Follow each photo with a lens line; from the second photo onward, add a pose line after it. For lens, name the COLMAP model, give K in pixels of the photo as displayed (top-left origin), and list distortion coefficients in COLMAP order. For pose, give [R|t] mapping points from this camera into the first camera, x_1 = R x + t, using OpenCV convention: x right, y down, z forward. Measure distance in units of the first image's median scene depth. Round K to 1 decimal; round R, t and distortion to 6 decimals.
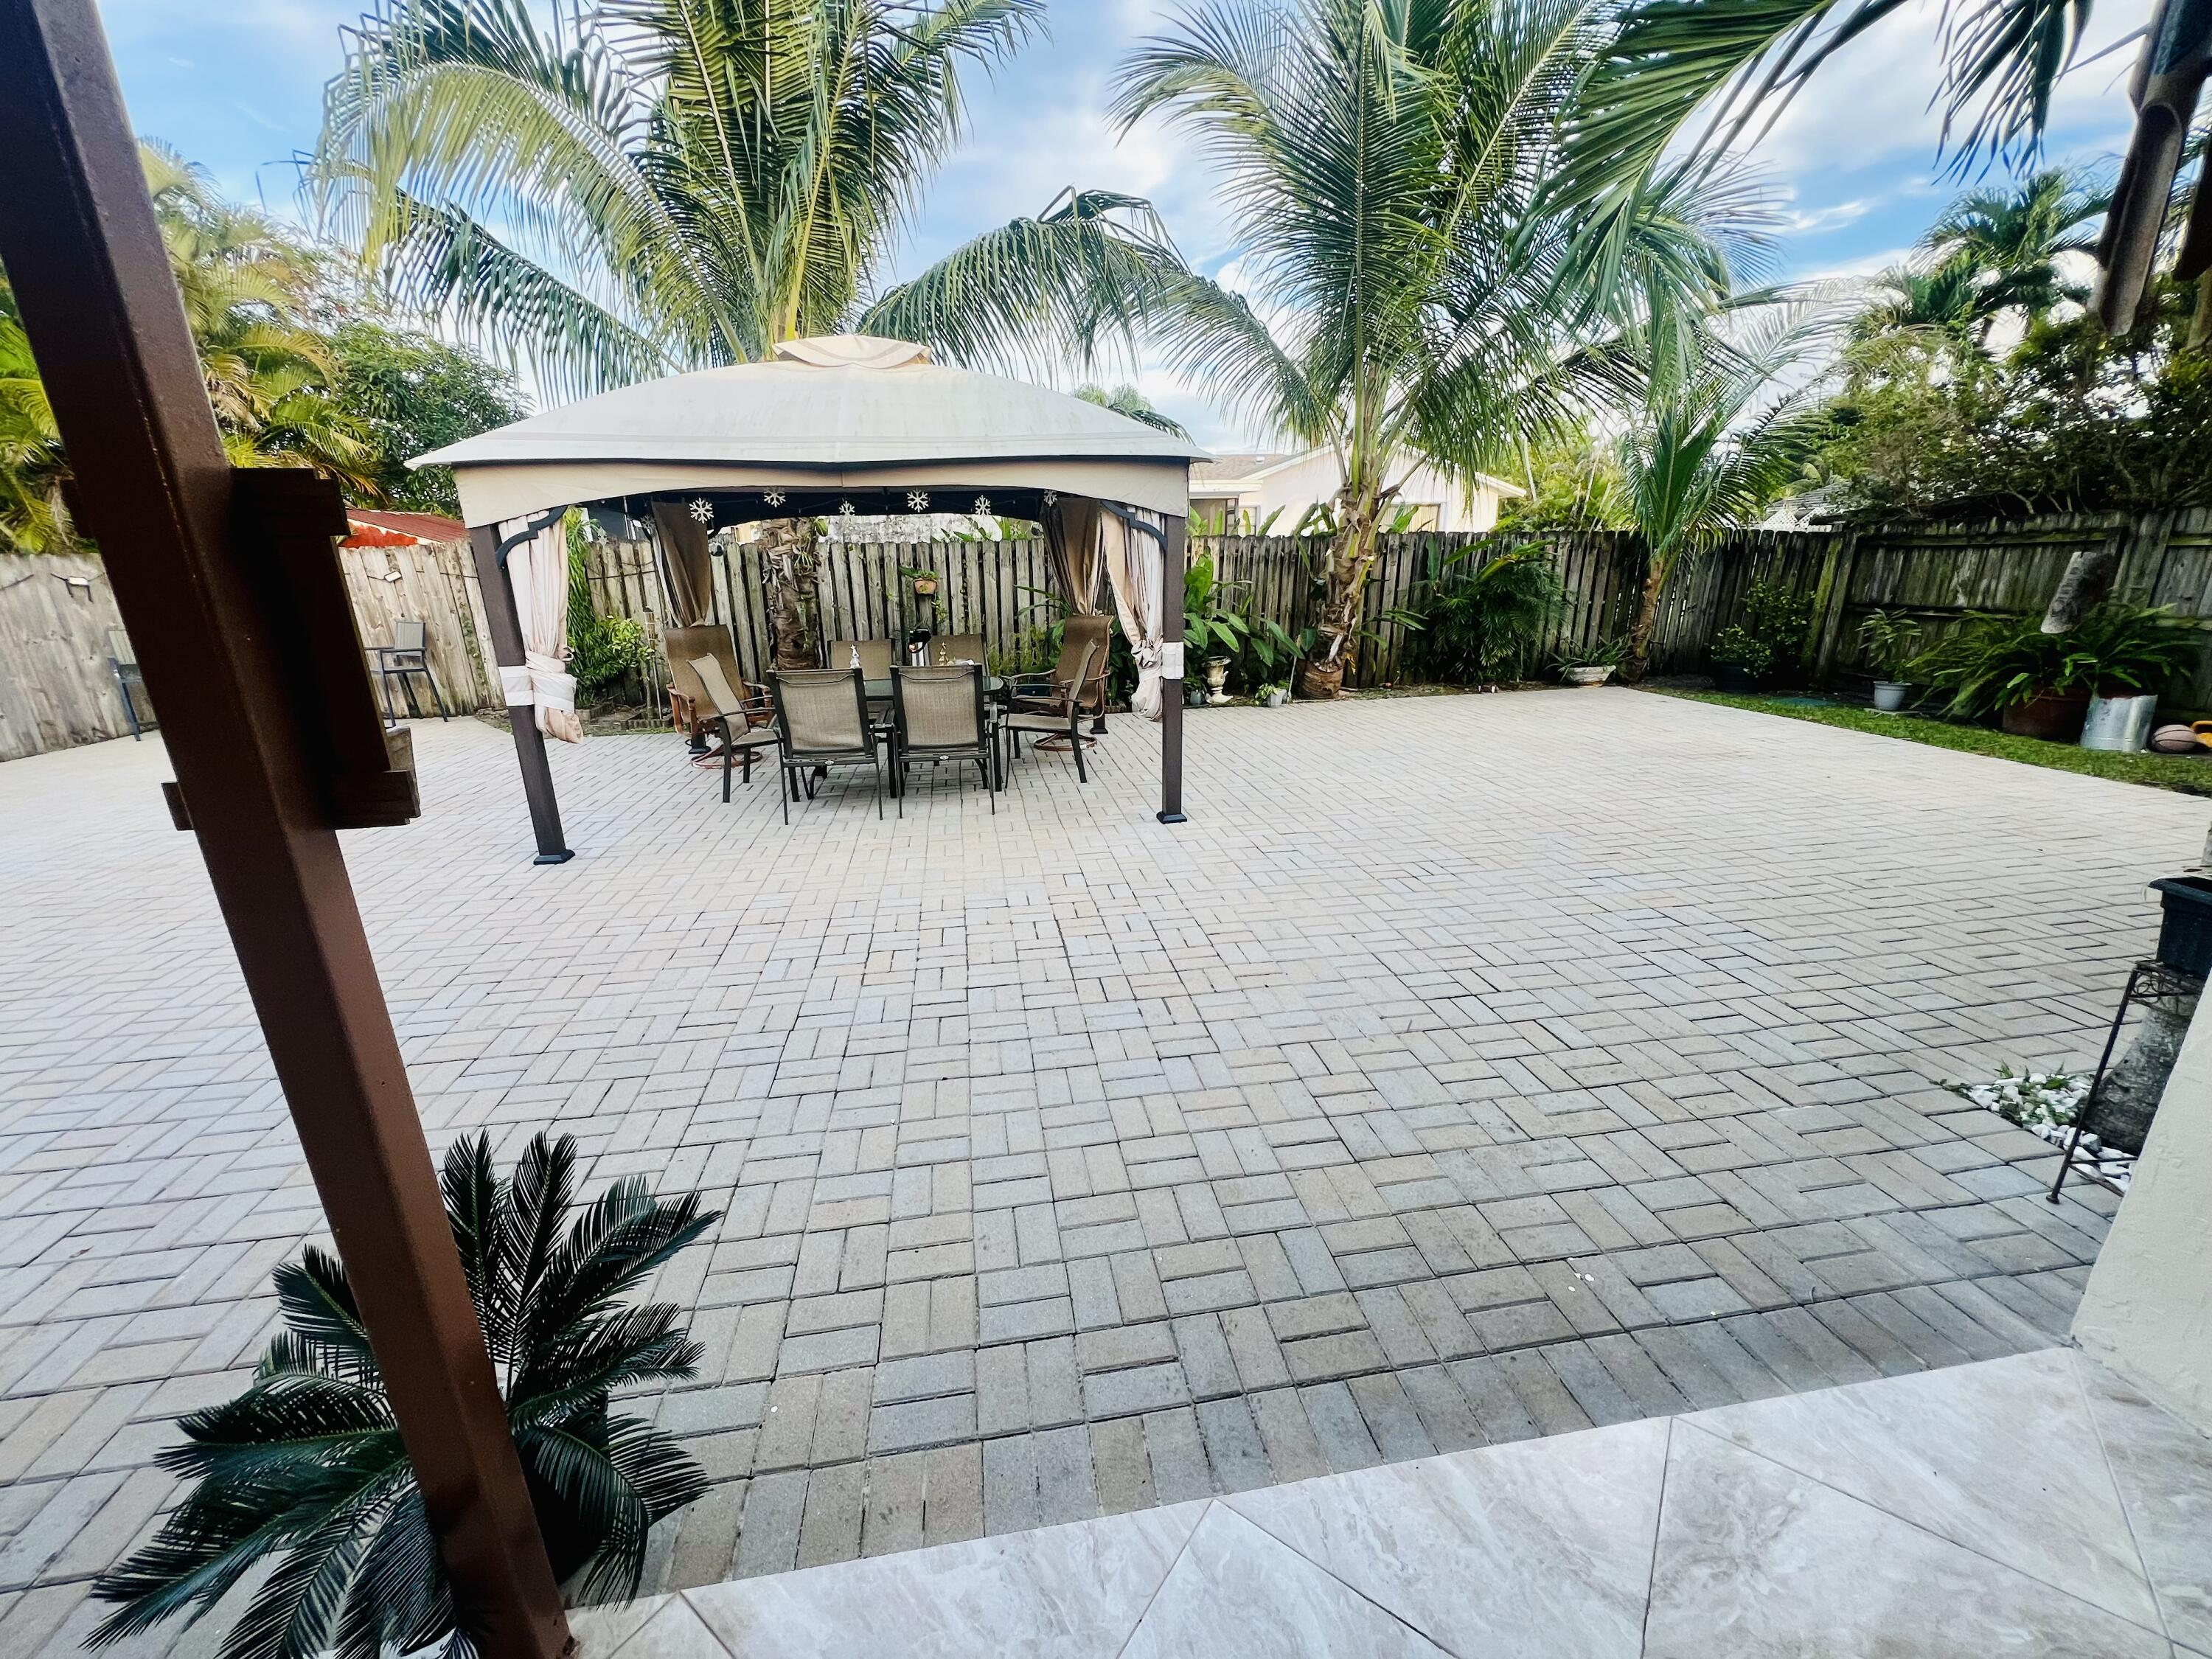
lens RADIAL K [[884.5, 0, 1102.4], [0, 884.5, 826.1], [0, 0, 1]] dist [-0.001883, 0.000006]
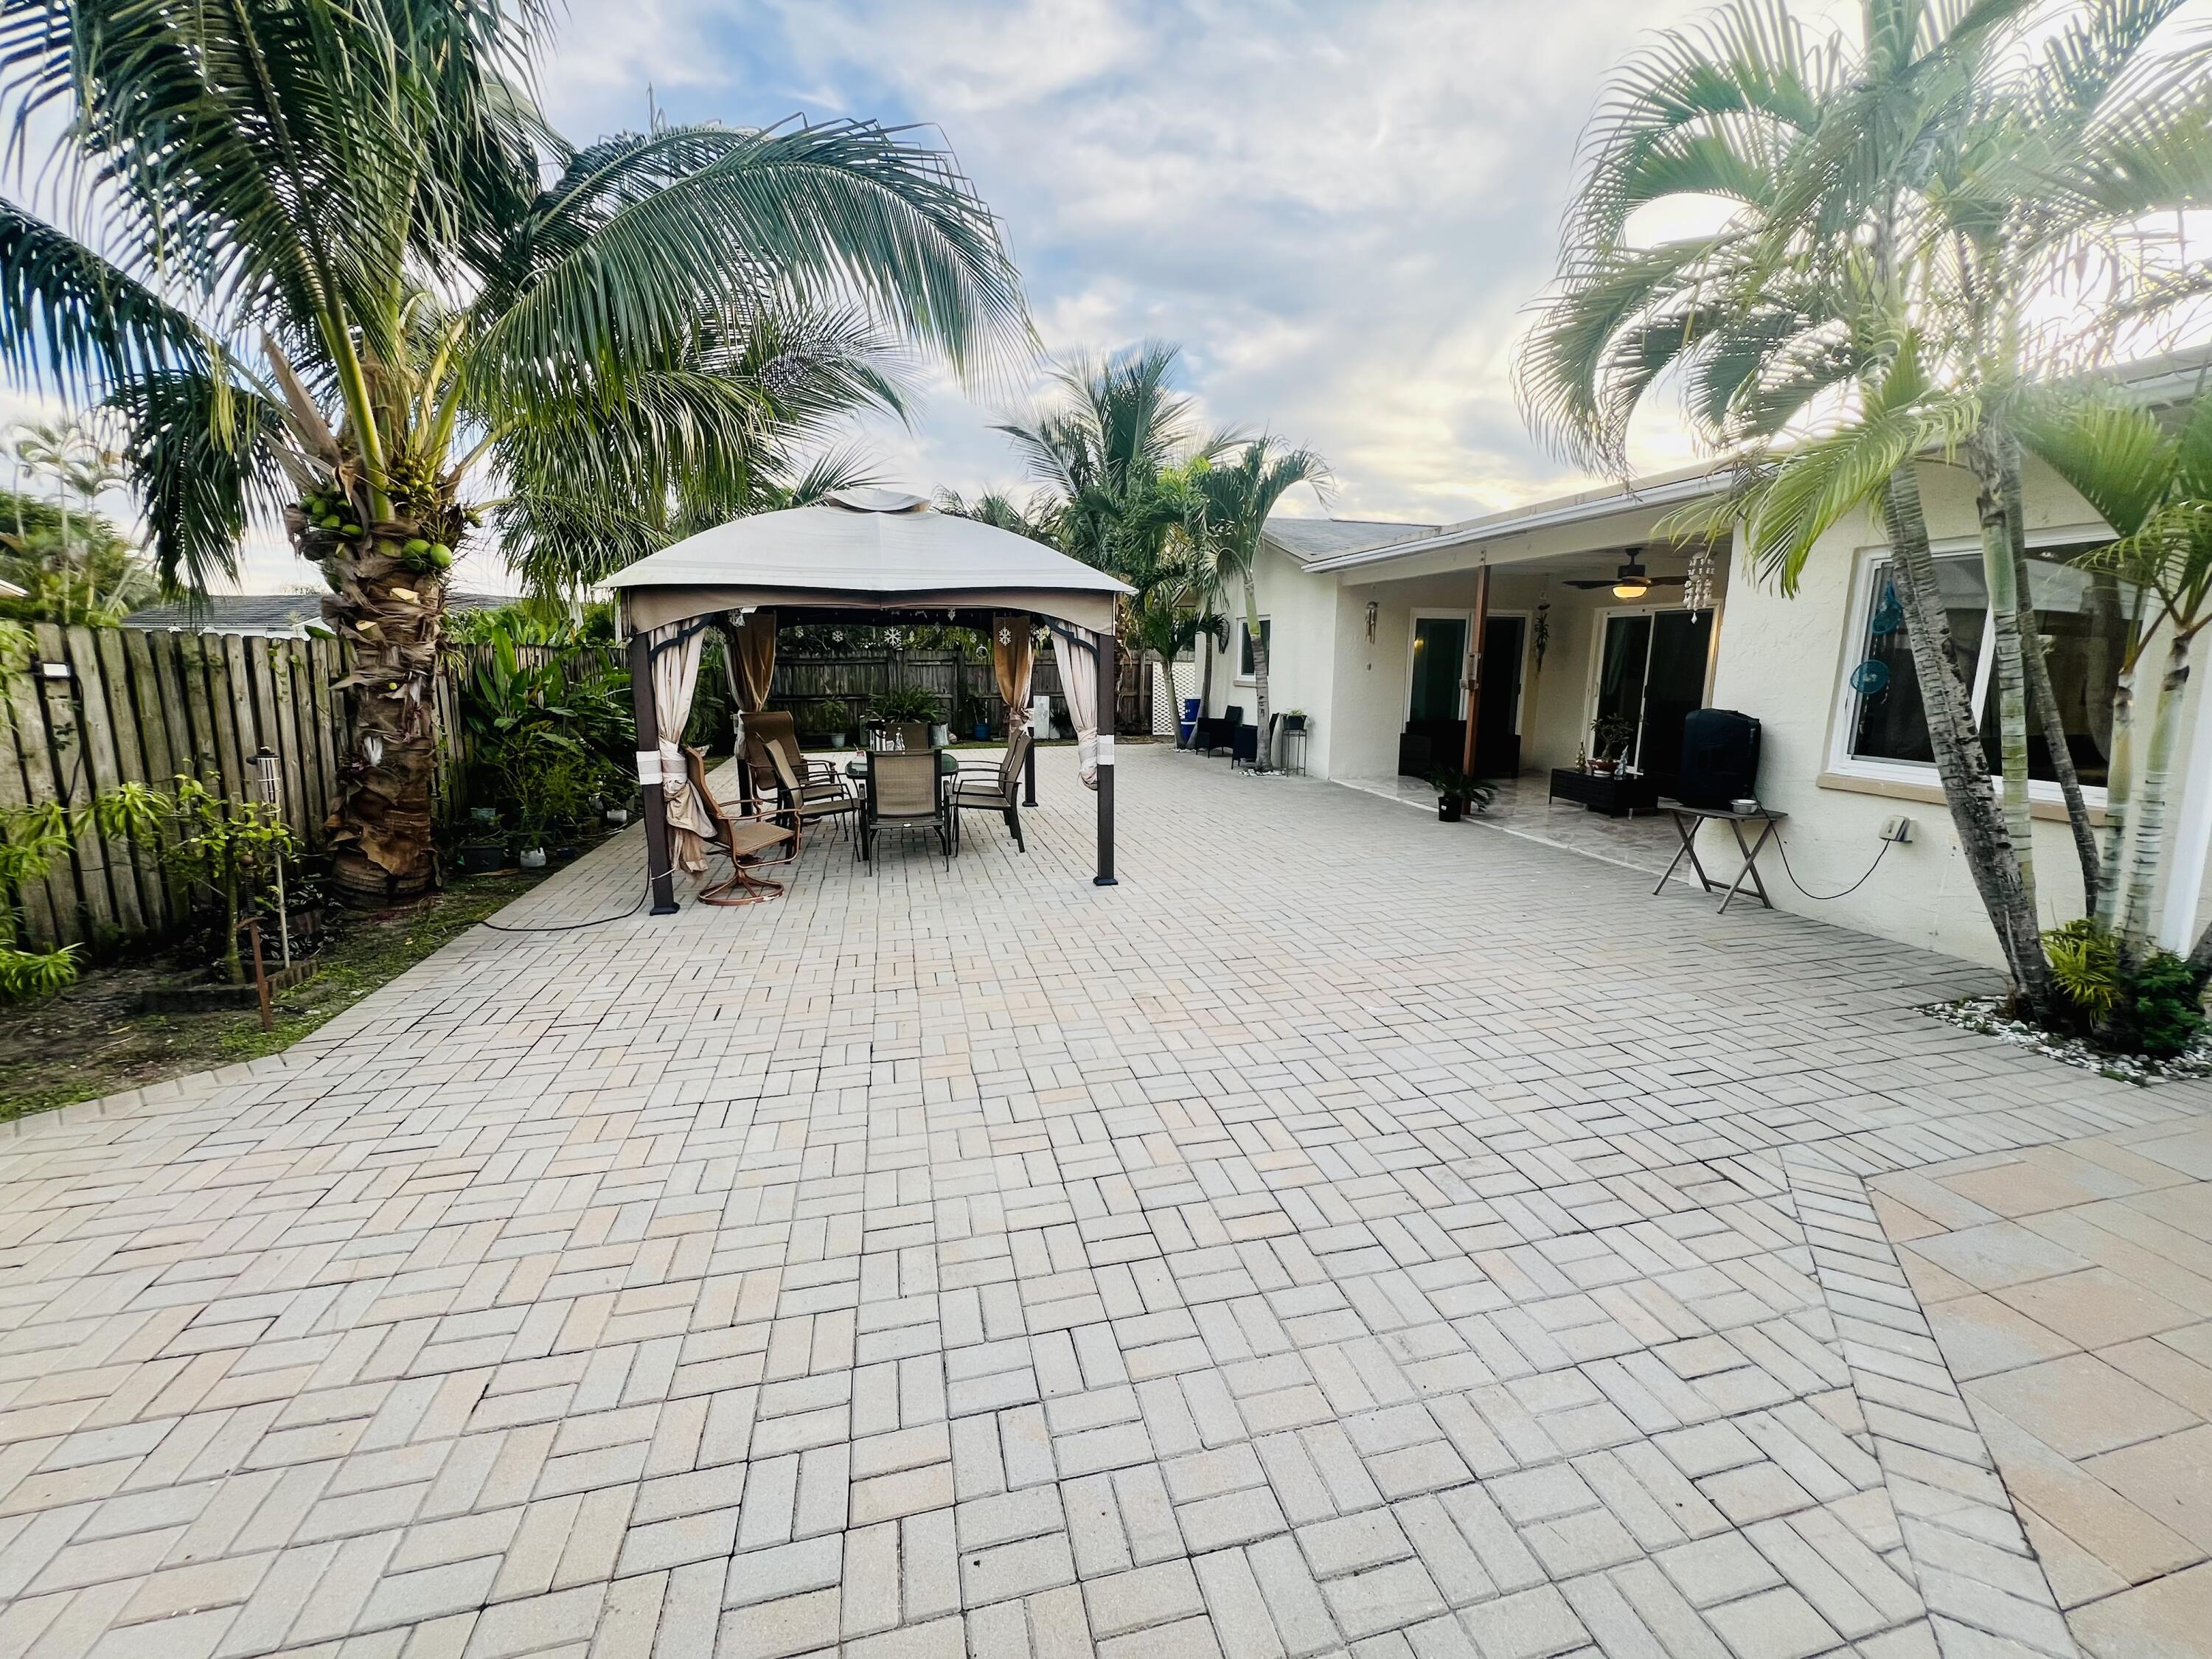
lens RADIAL K [[888.1, 0, 1102.1], [0, 888.1, 823.9], [0, 0, 1]] dist [-0.002116, -0.000028]
pose [[-0.079291, -0.163946, 0.983278, -1.727932], [0.294158, 0.938612, 0.180219, -0.256870], [-0.952462, 0.303528, -0.026198, 0.926503]]
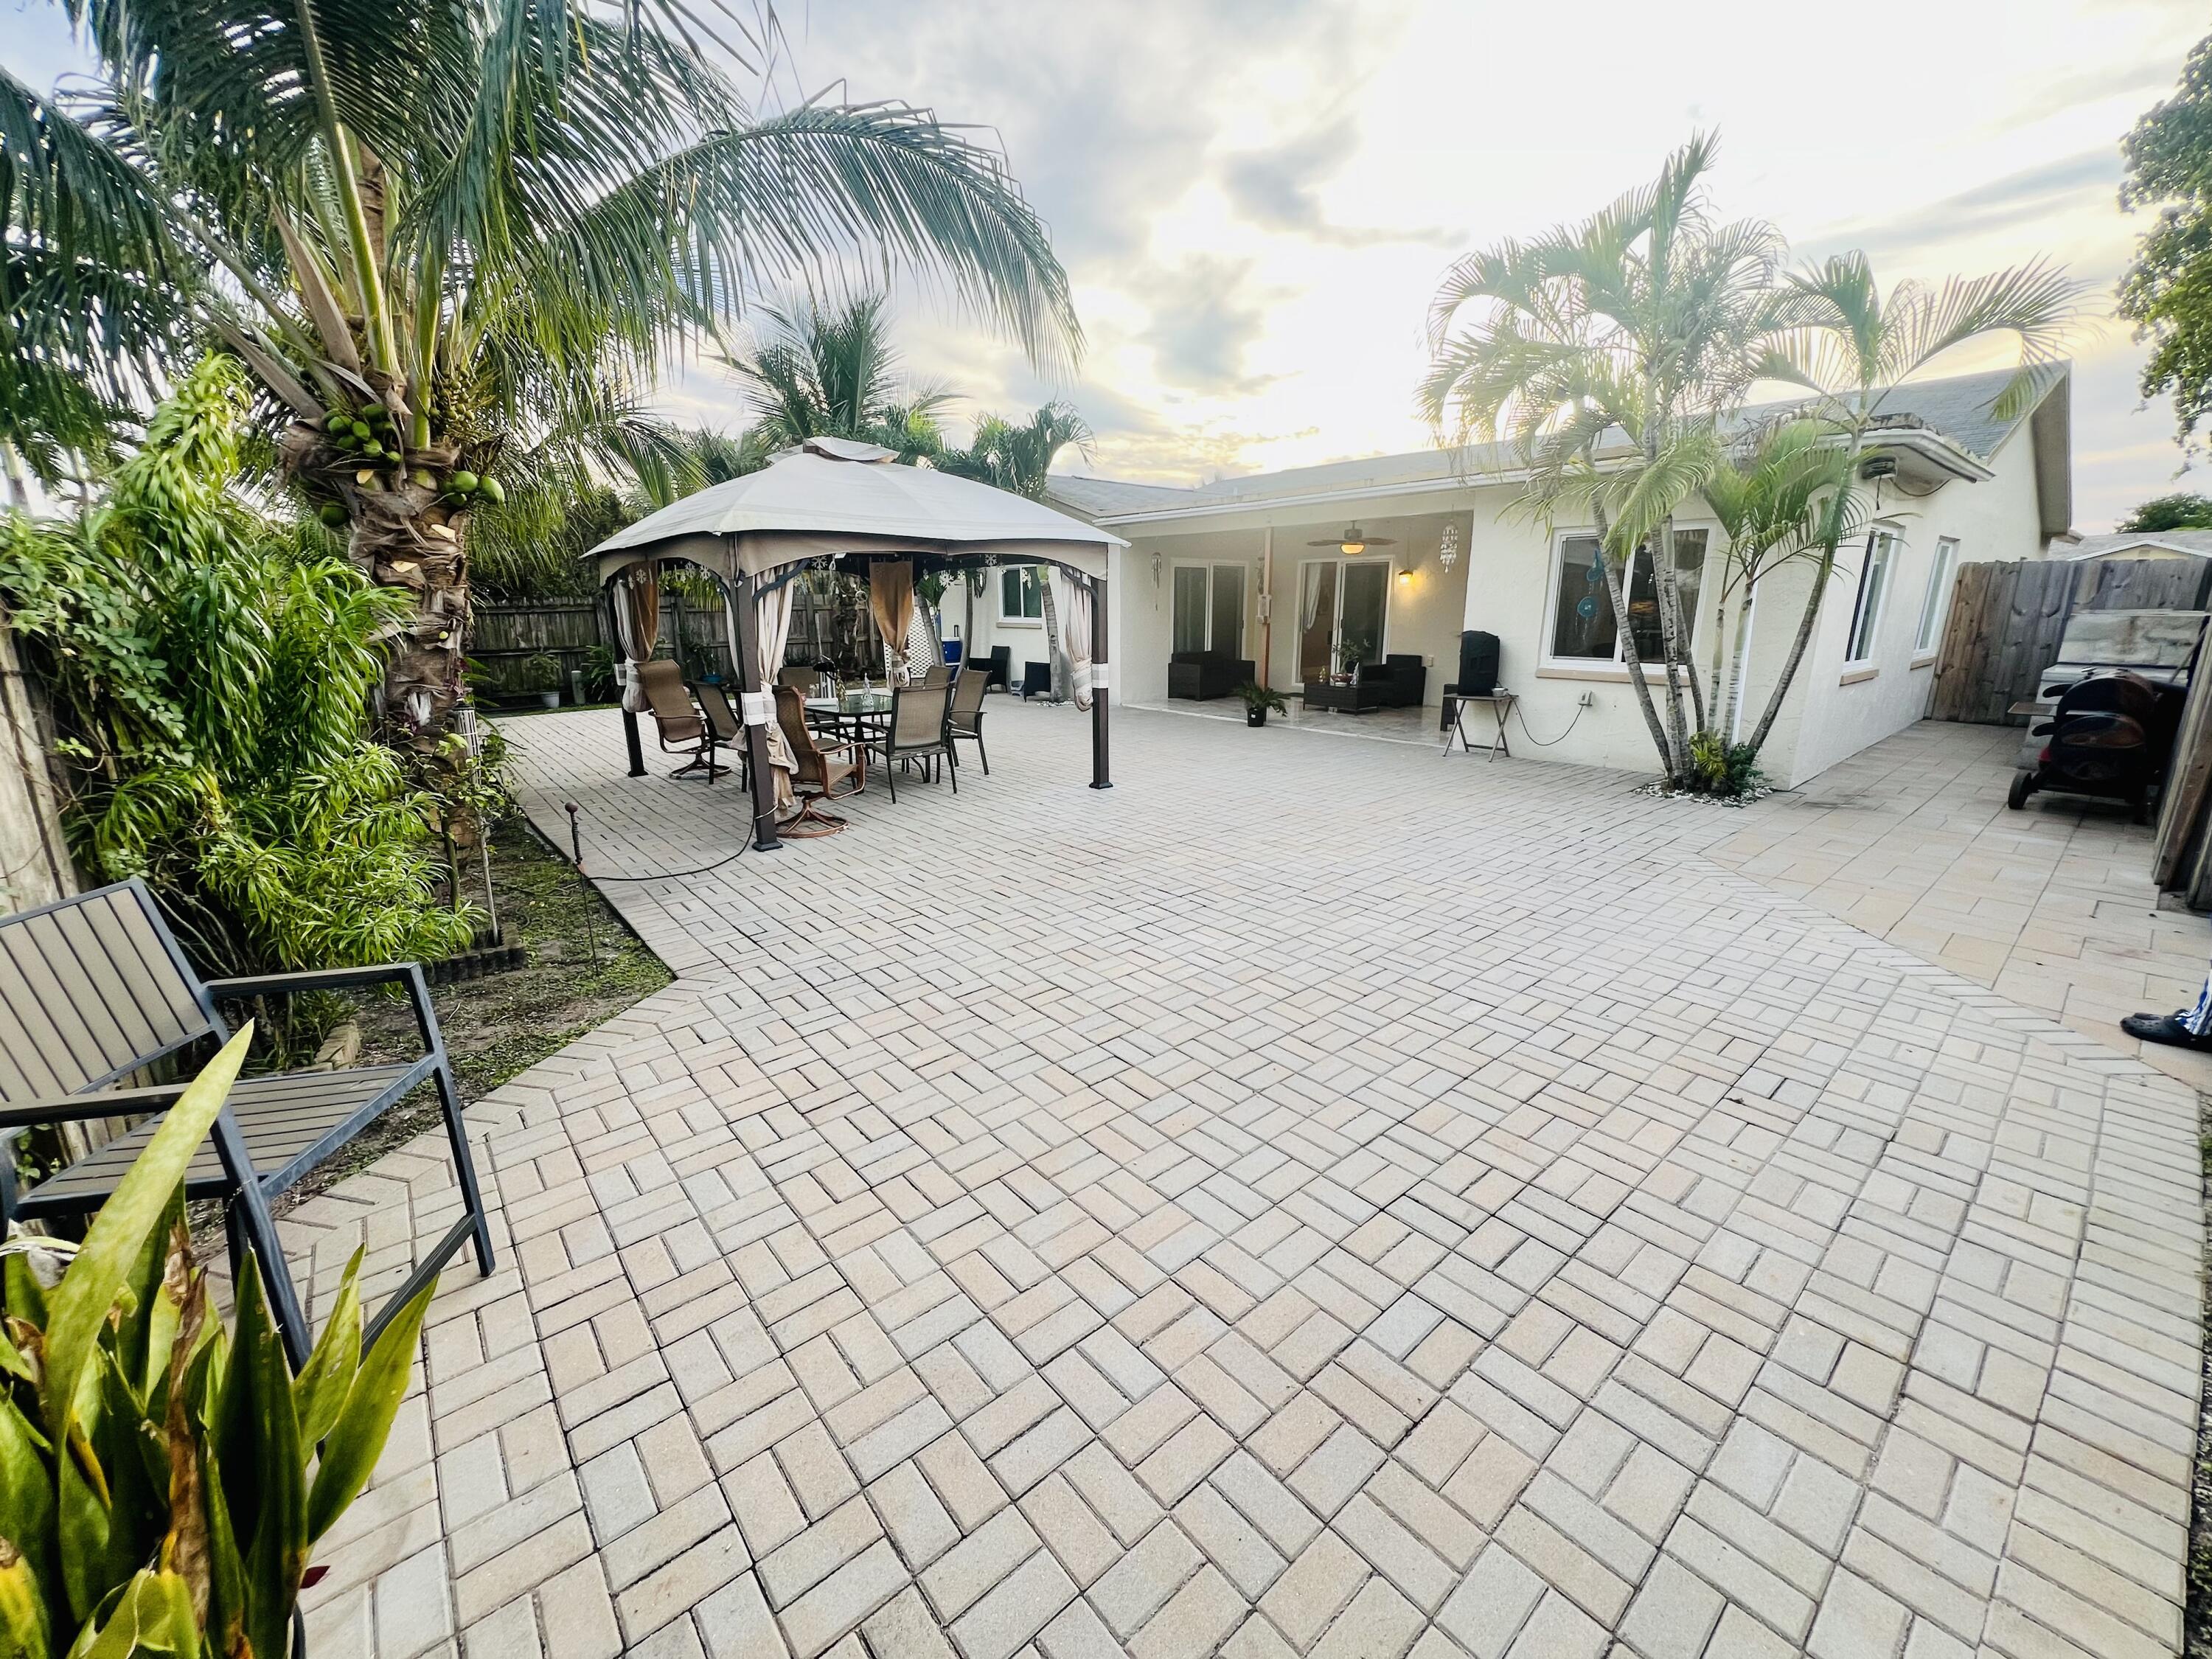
lens RADIAL K [[888.1, 0, 1102.1], [0, 888.1, 823.9], [0, 0, 1]] dist [-0.002116, -0.000028]
pose [[-0.515477, -0.184949, 0.836706, -1.796692], [0.268706, 0.892294, 0.362780, -0.438711], [-0.813684, 0.411832, -0.410260, 1.536003]]
